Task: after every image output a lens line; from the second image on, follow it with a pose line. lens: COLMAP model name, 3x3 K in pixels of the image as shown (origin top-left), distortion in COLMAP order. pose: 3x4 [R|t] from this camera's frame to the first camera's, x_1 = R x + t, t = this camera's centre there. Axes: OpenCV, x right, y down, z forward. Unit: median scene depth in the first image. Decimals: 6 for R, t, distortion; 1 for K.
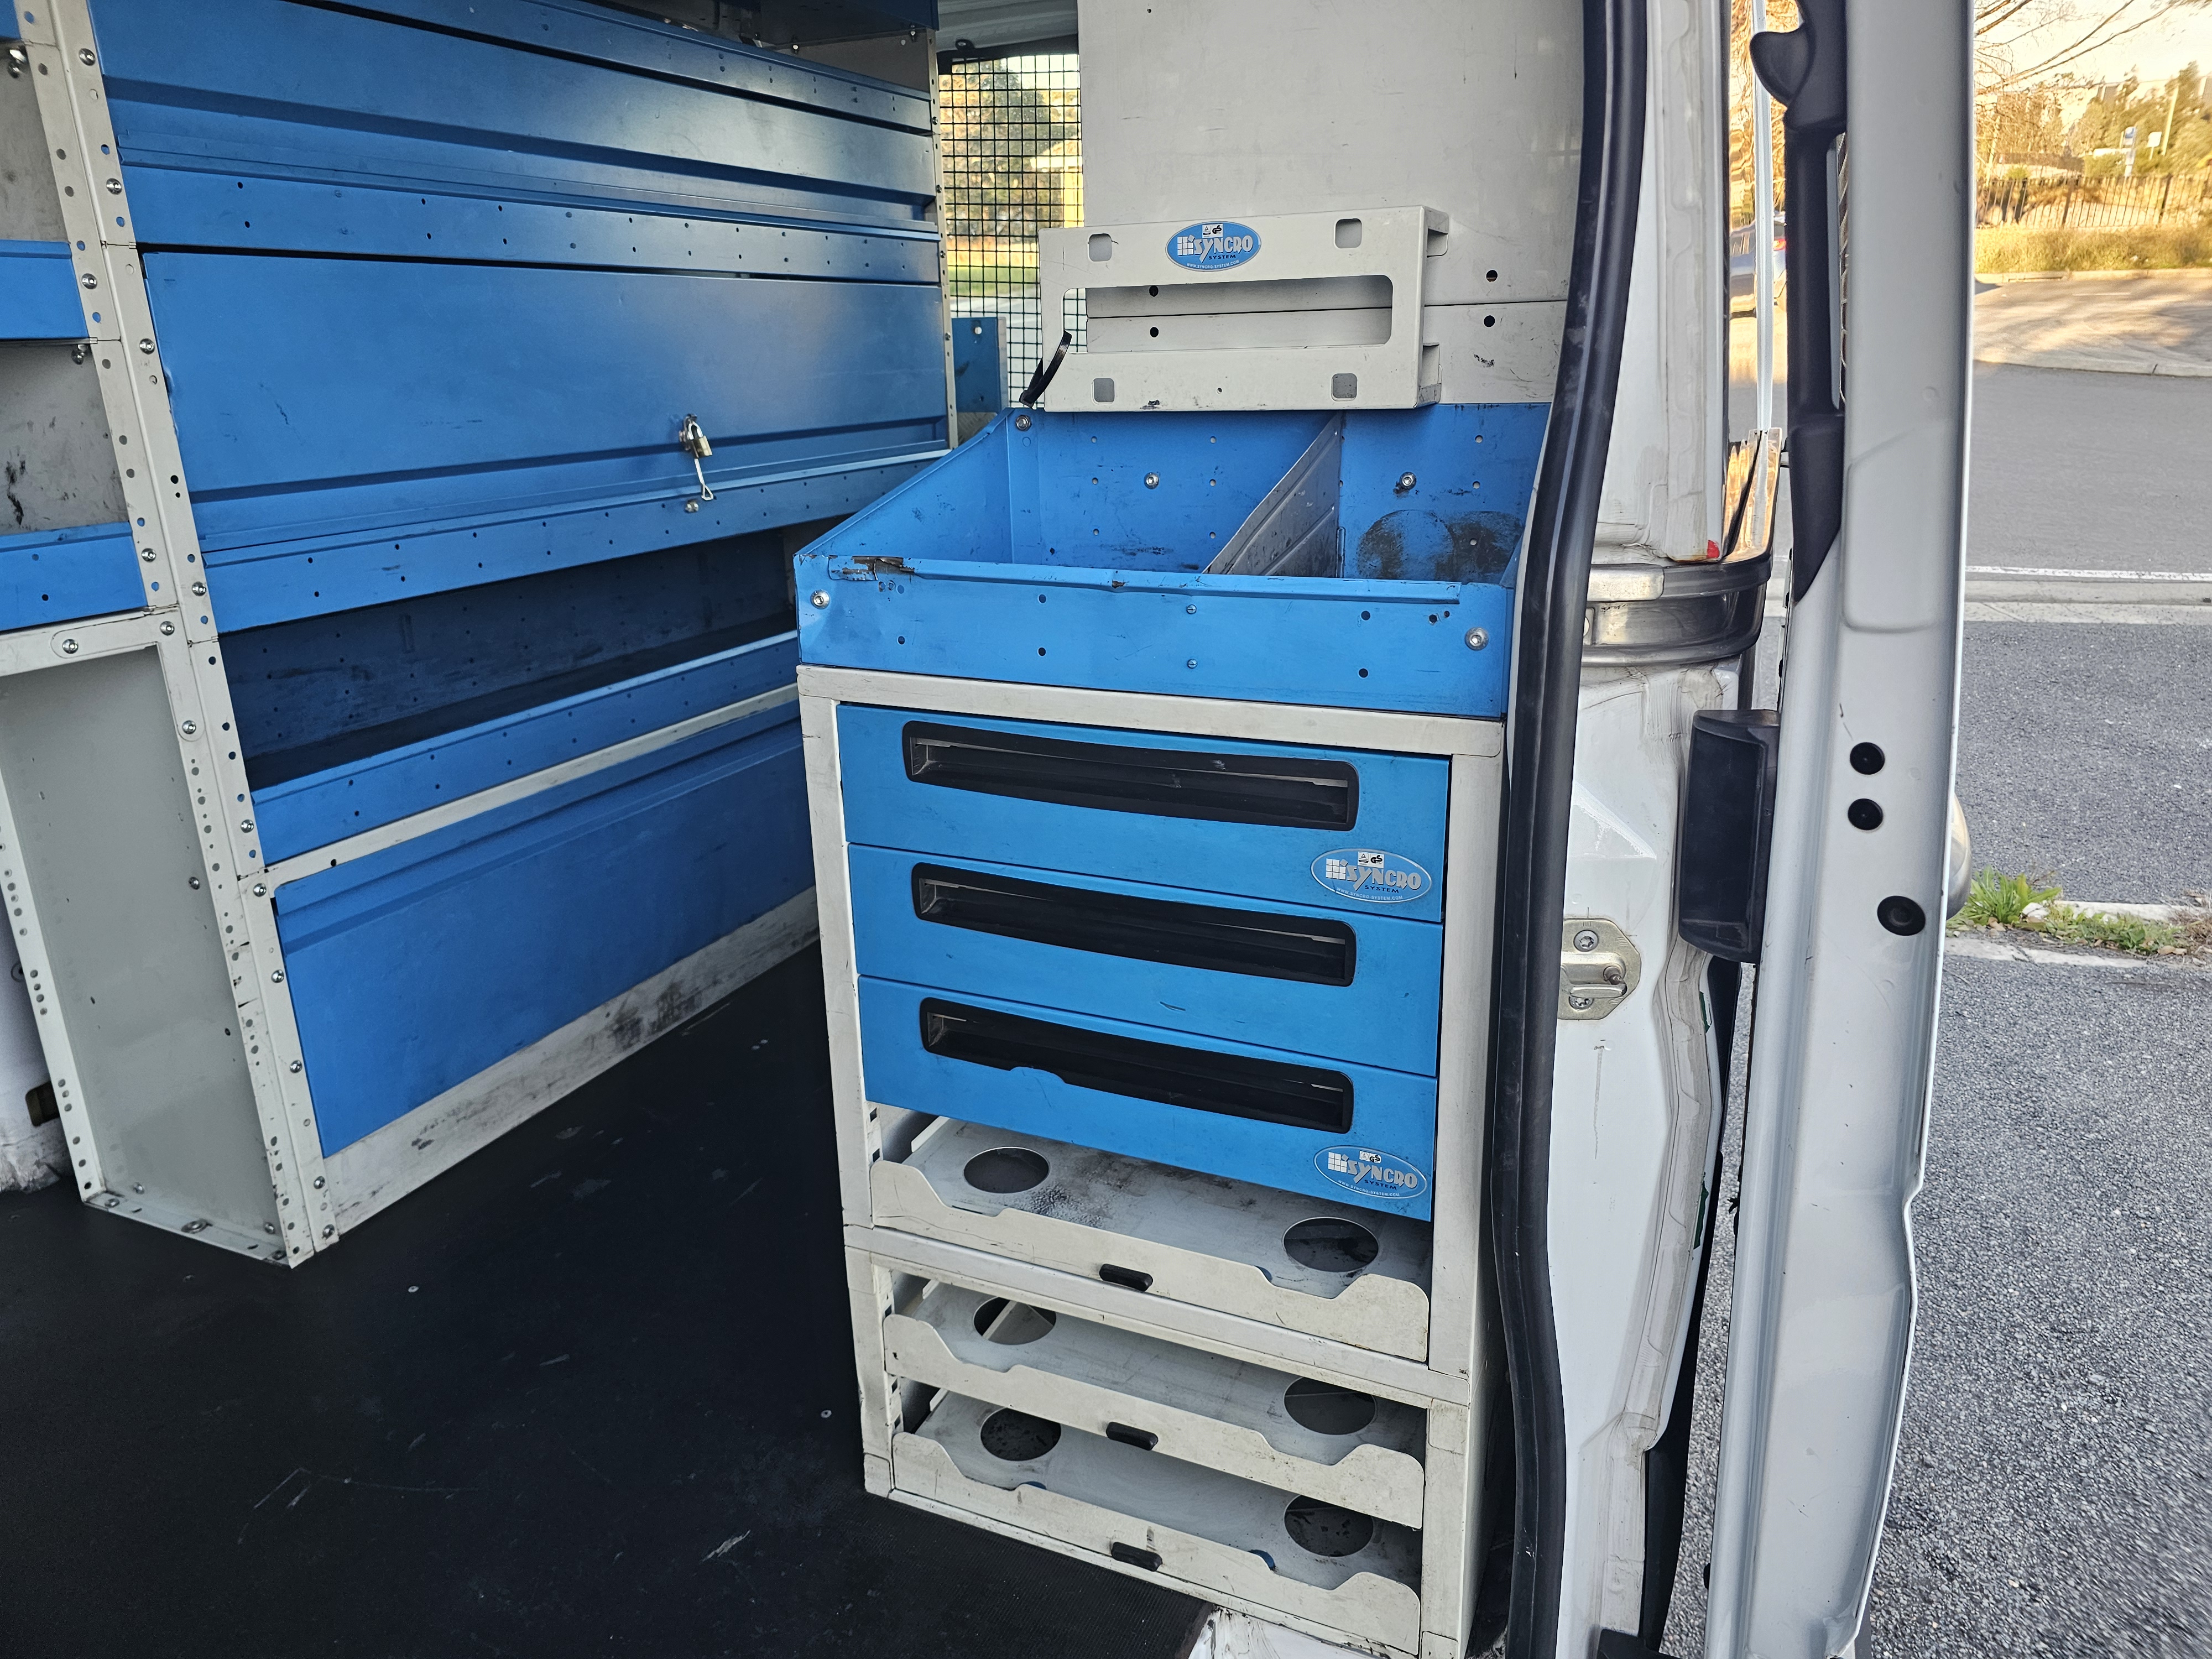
lens RADIAL K [[1511.9, 0, 1104.2], [0, 1511.9, 816.8], [0, 0, 1]] dist [0.056310, -0.057049]
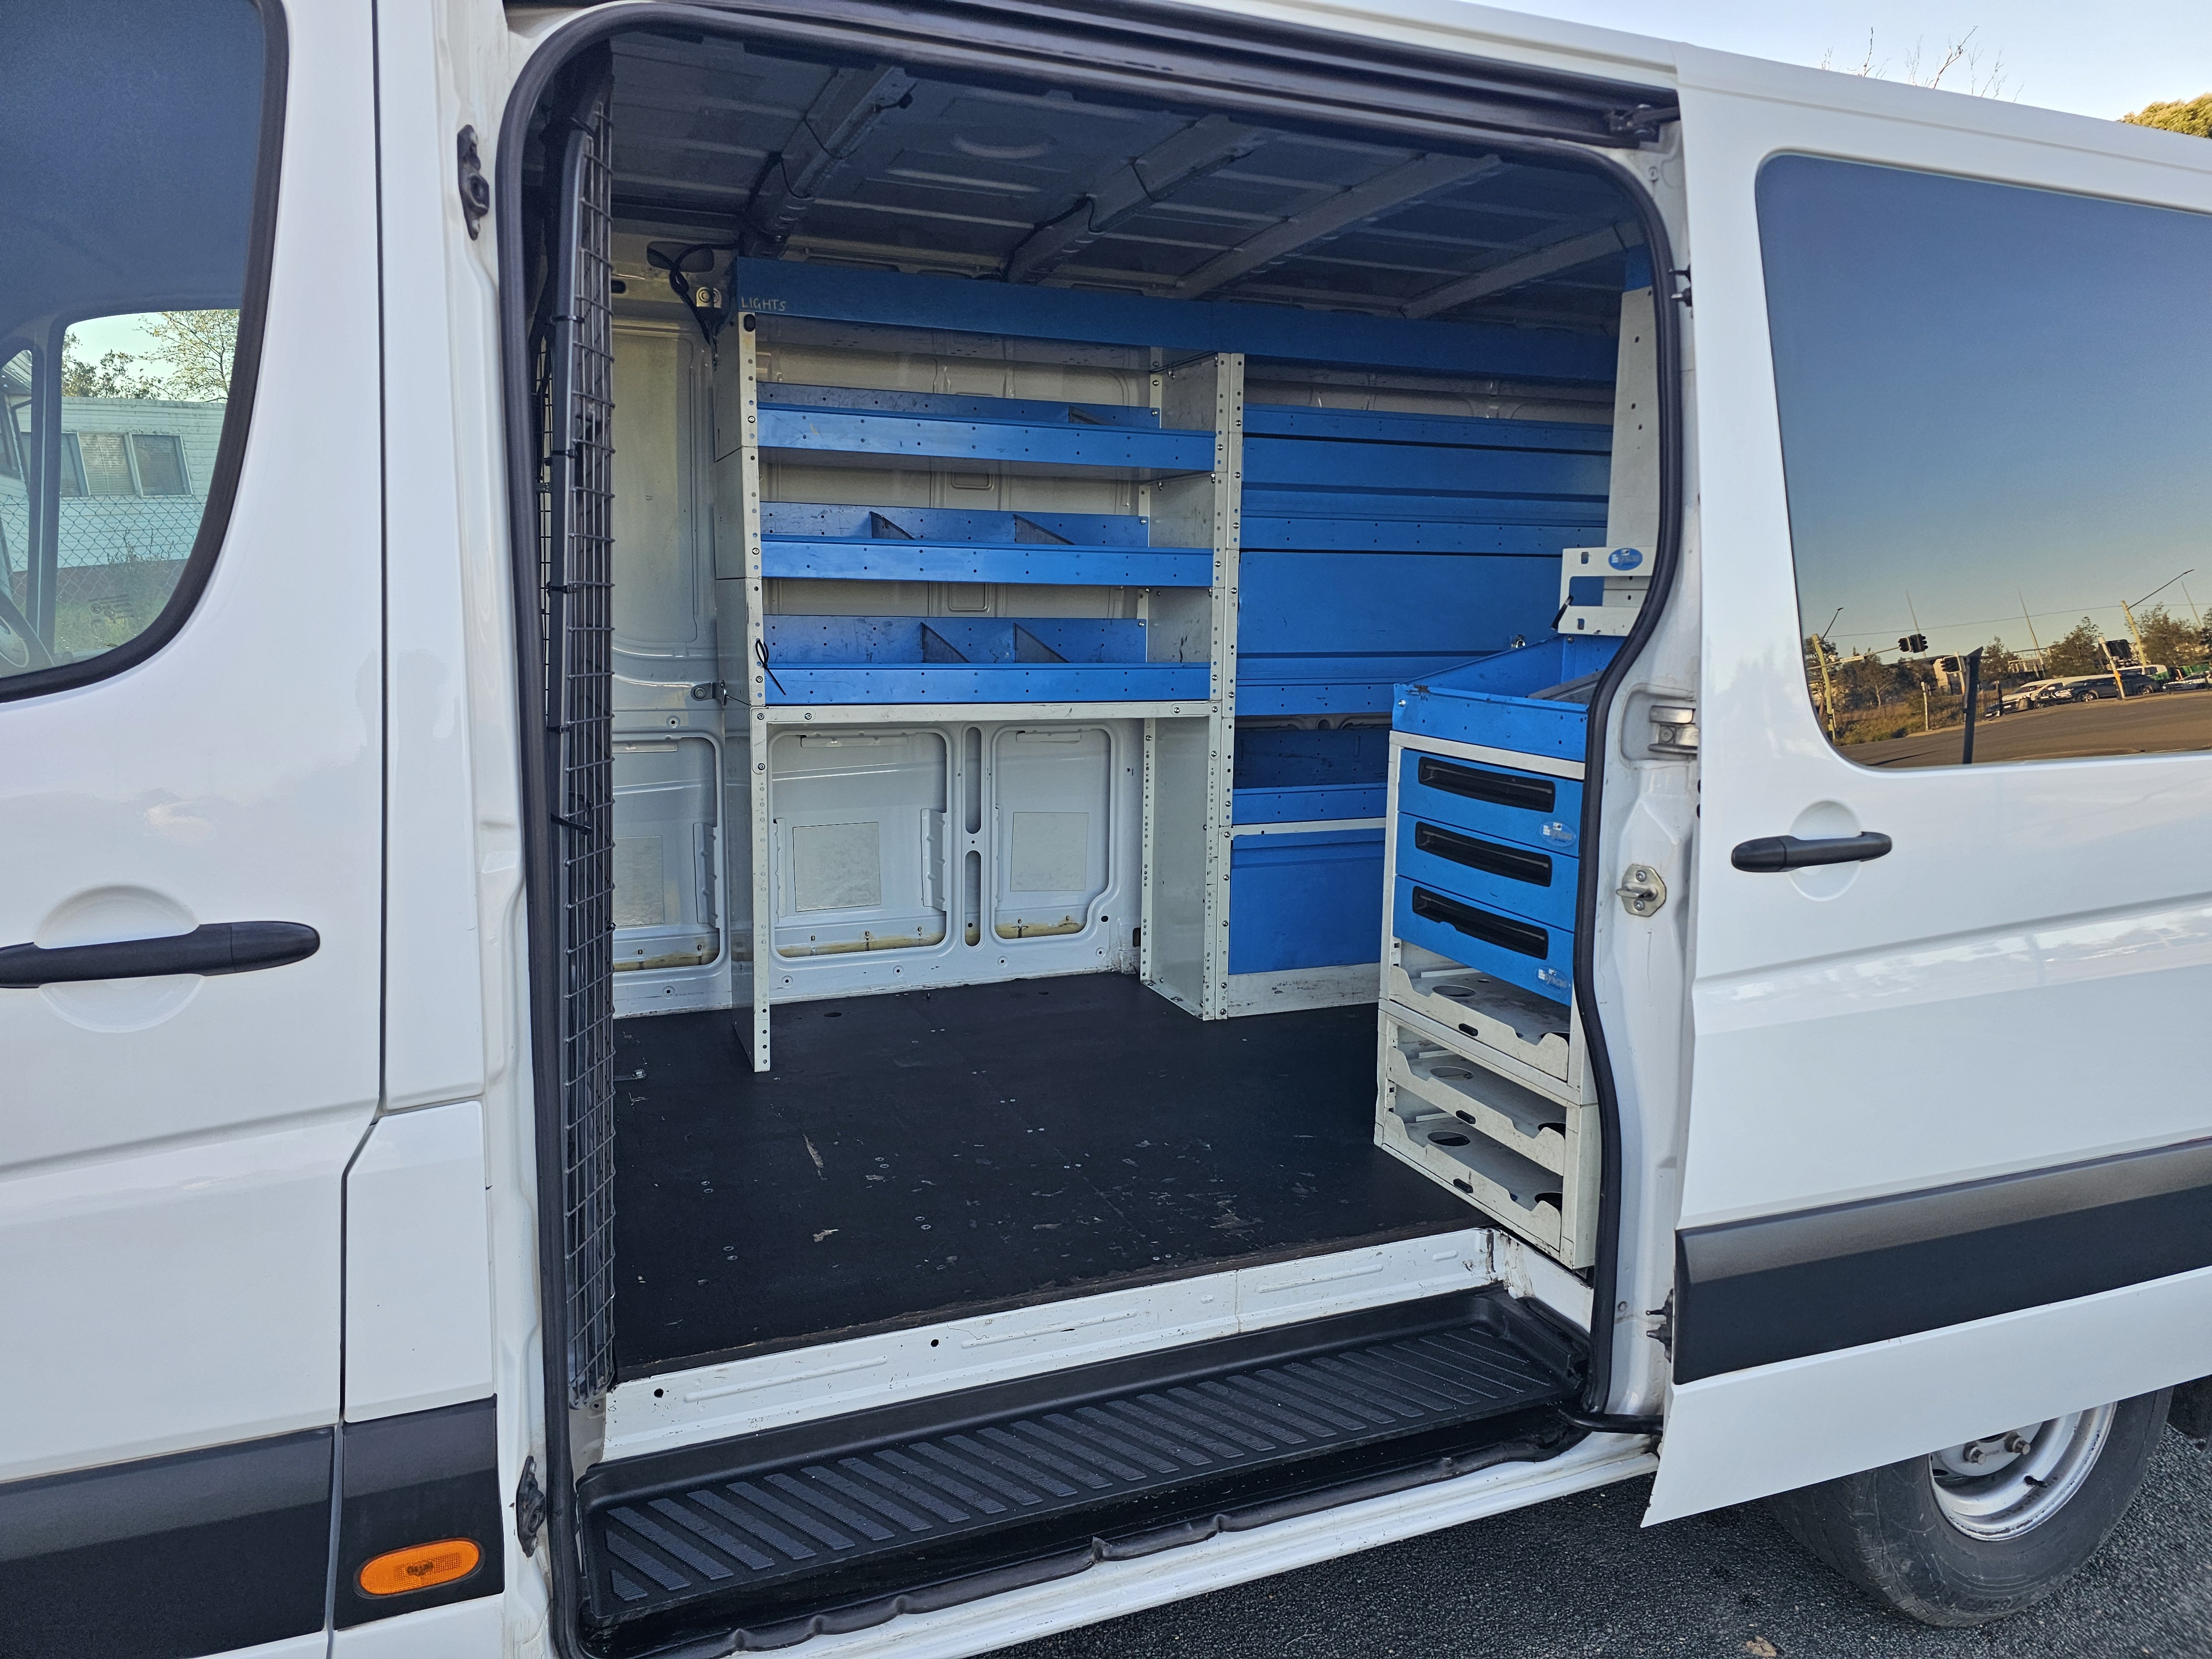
lens RADIAL K [[1511.9, 0, 1104.2], [0, 1511.9, 816.8], [0, 0, 1]] dist [0.056310, -0.057049]
pose [[0.726665, 0.133979, -0.673801, 0.884117], [-0.235269, 0.970024, -0.060848, 0.227267], [0.645450, 0.202740, 0.736404, -0.804001]]
